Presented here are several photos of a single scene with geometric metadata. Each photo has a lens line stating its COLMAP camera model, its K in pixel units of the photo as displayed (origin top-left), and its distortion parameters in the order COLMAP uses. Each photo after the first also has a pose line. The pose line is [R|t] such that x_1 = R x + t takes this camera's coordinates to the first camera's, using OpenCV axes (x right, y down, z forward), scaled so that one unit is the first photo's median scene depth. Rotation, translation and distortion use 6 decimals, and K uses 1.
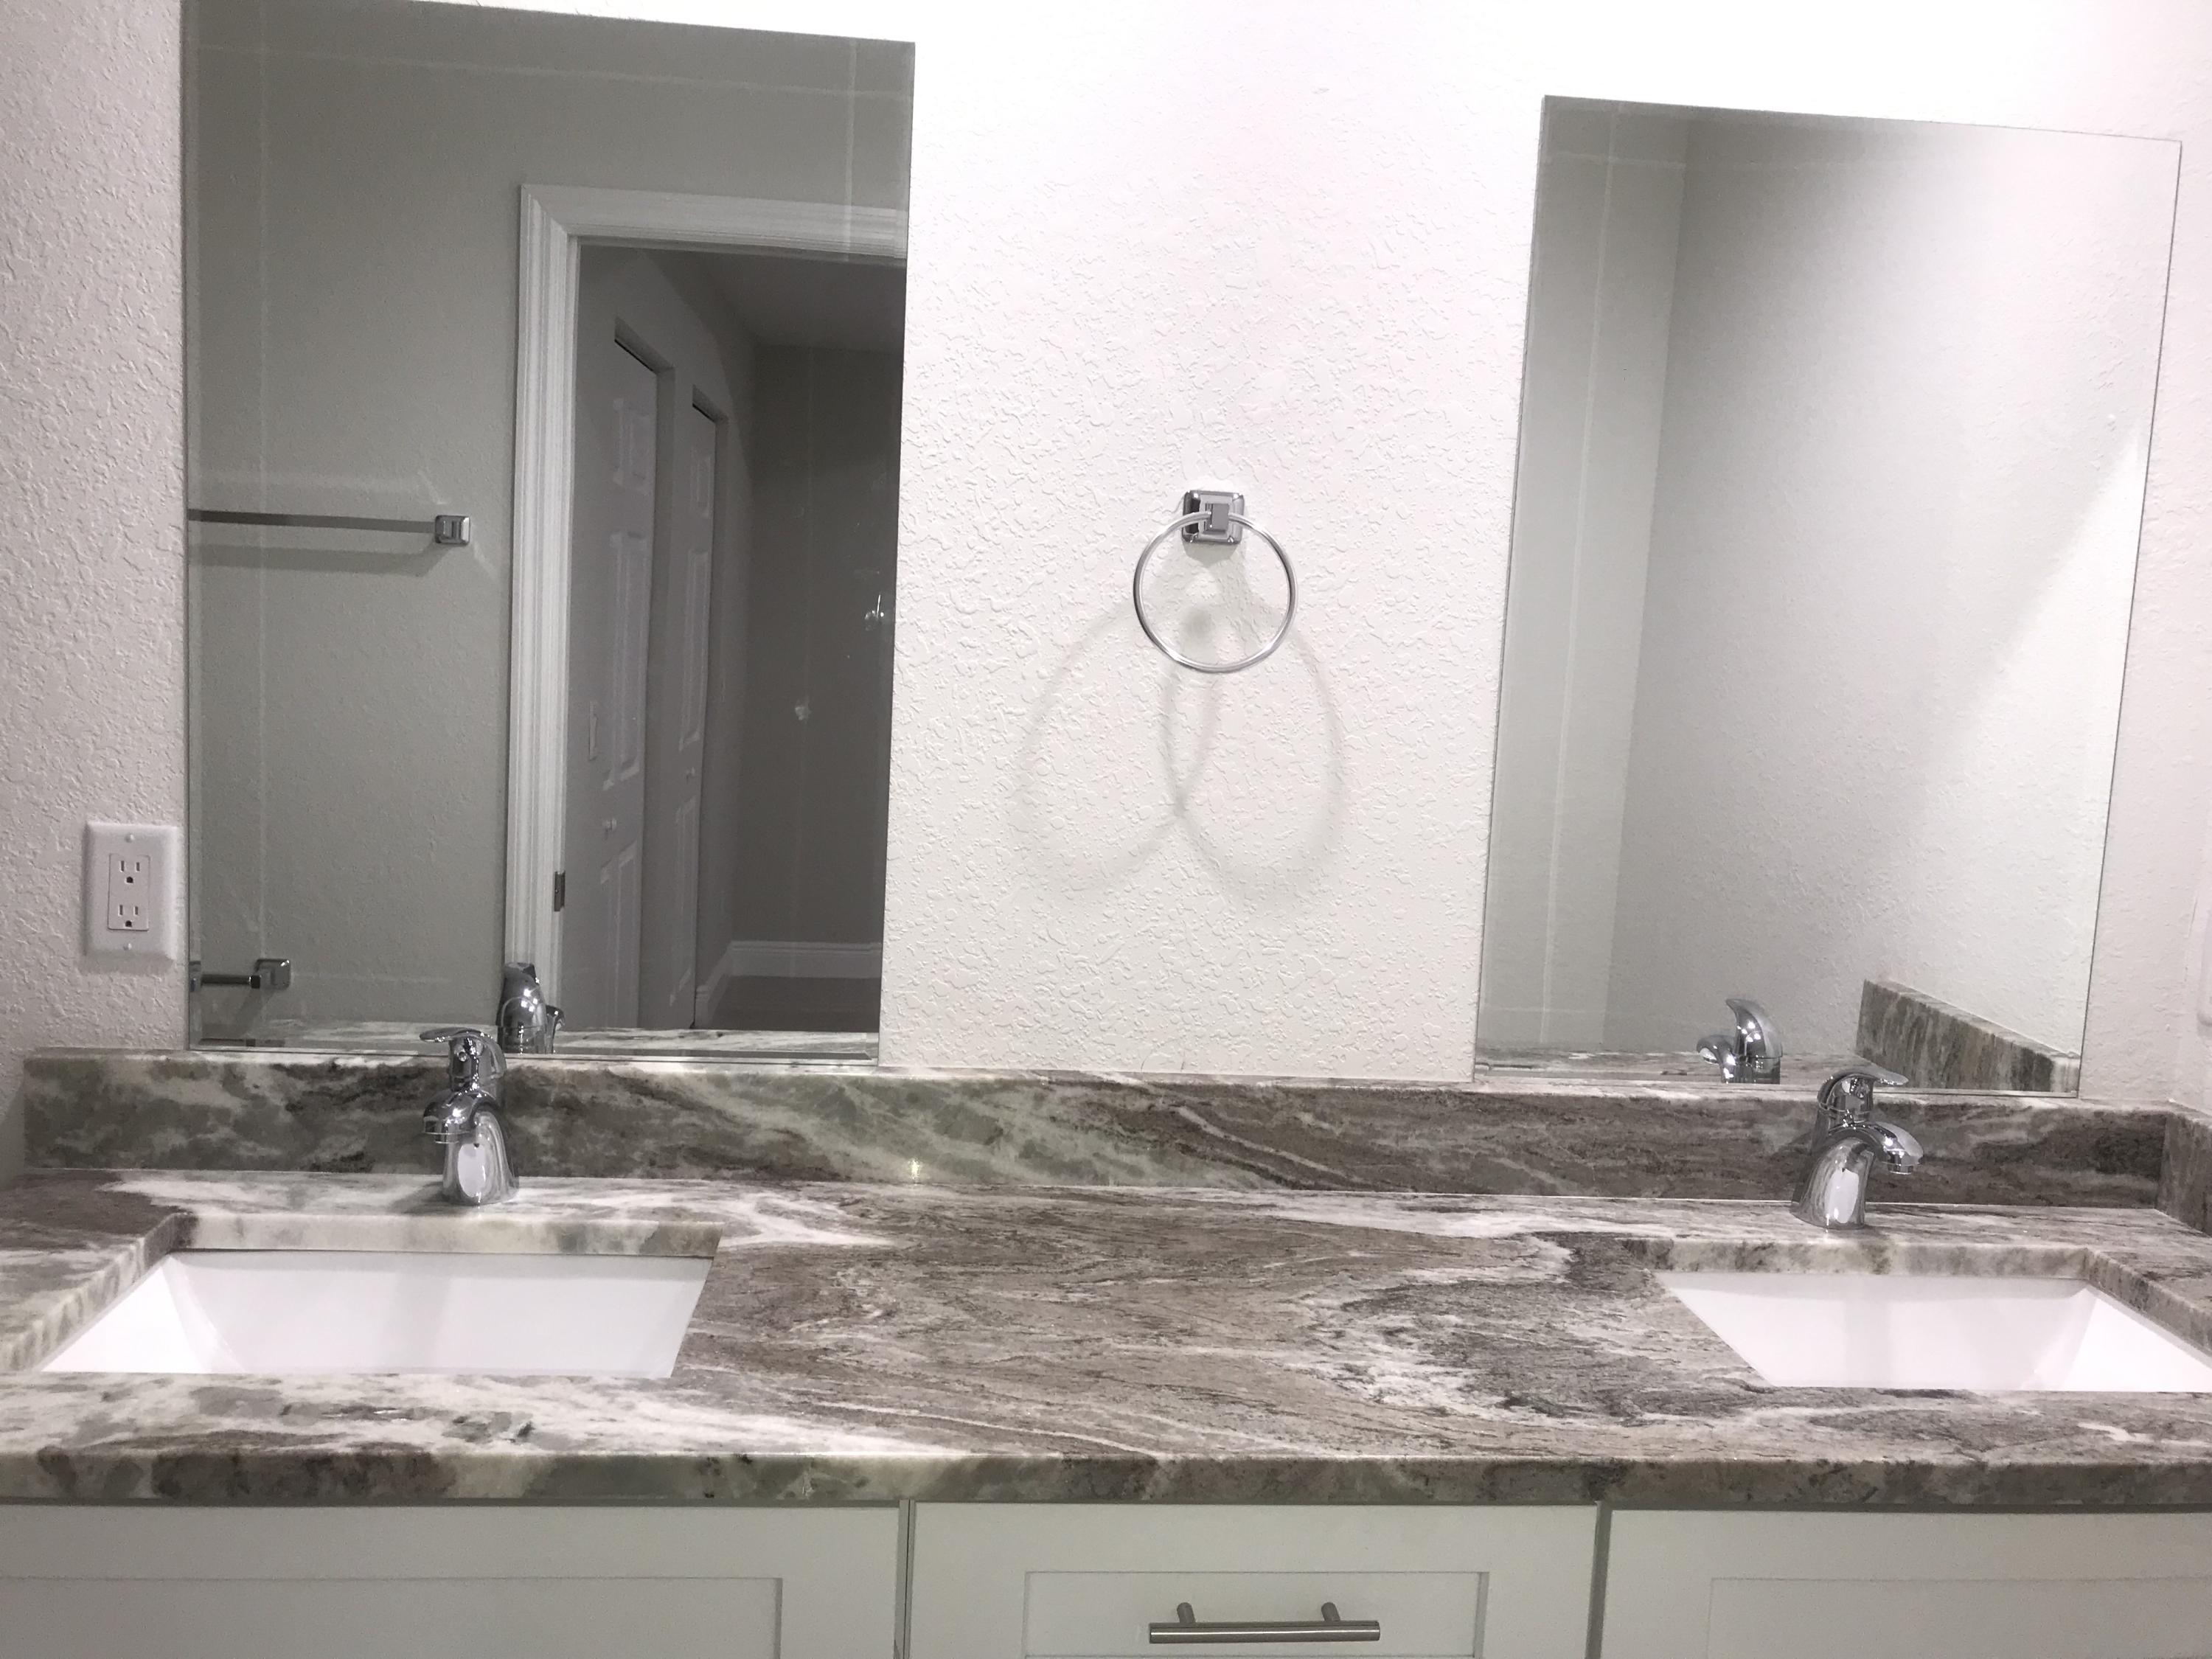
lens RADIAL K [[1814.4, 0, 1147.5], [0, 1814.4, 833.5], [0, 0, 1]] dist [0.031507, -0.039592]
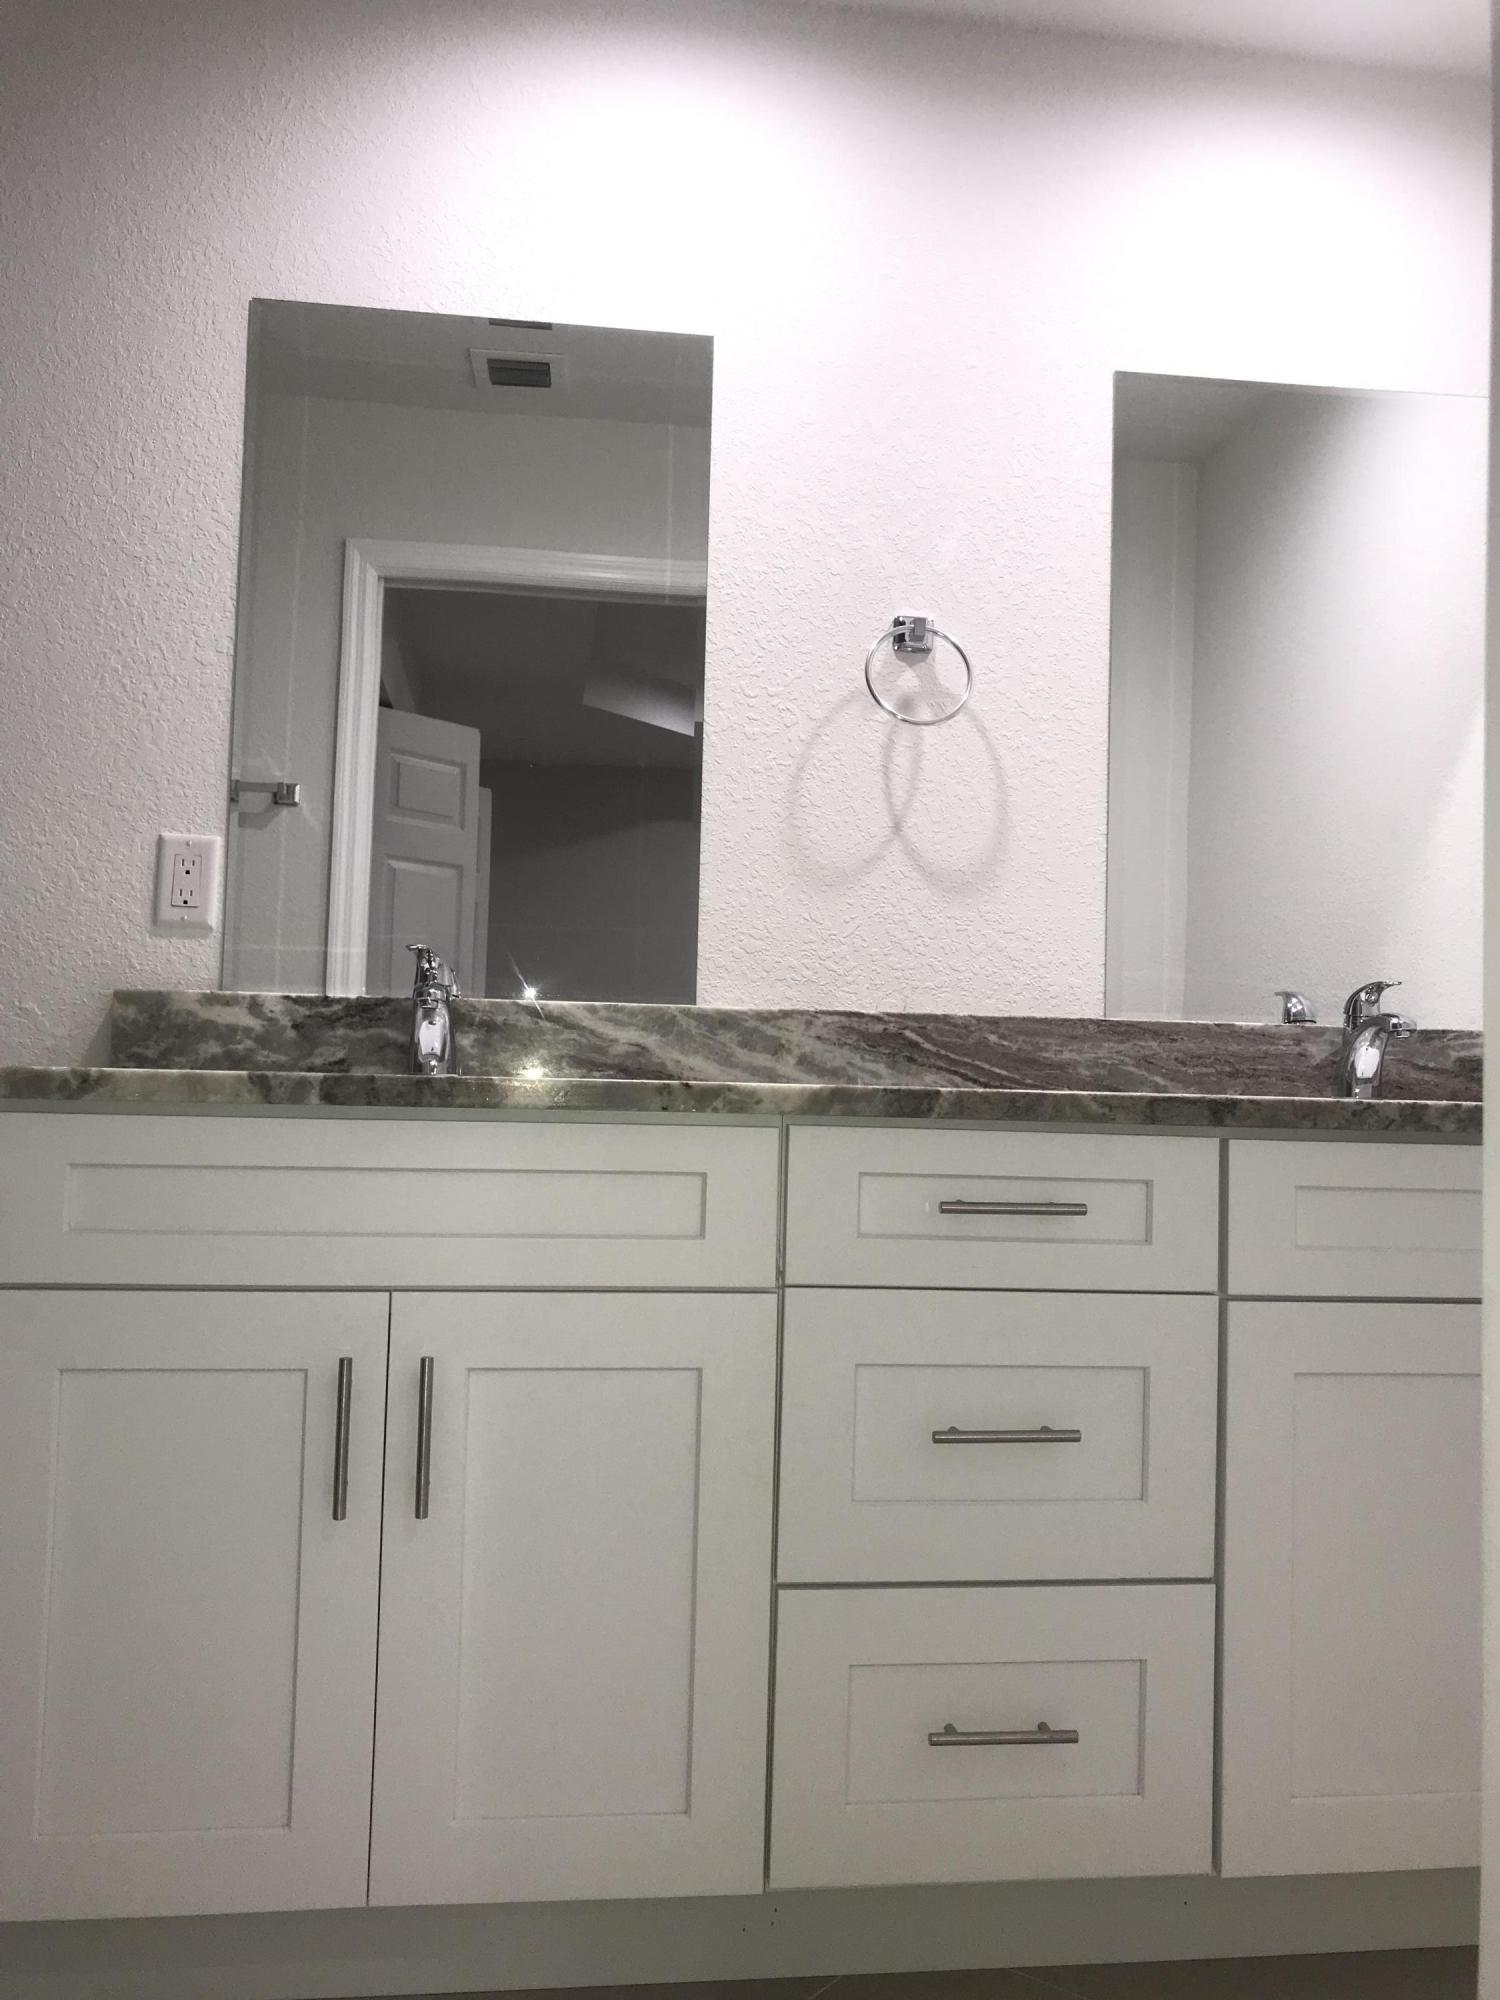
lens RADIAL K [[1661.0, 0, 784.3], [0, 1661.0, 1055.5], [0, 0, 1]] dist [0.146260, -0.533014]
pose [[0.998957, -0.025637, 0.037792, -0.130501], [0.031108, 0.987866, -0.152159, 0.373655], [-0.033433, 0.153176, 0.987633, -0.304548]]
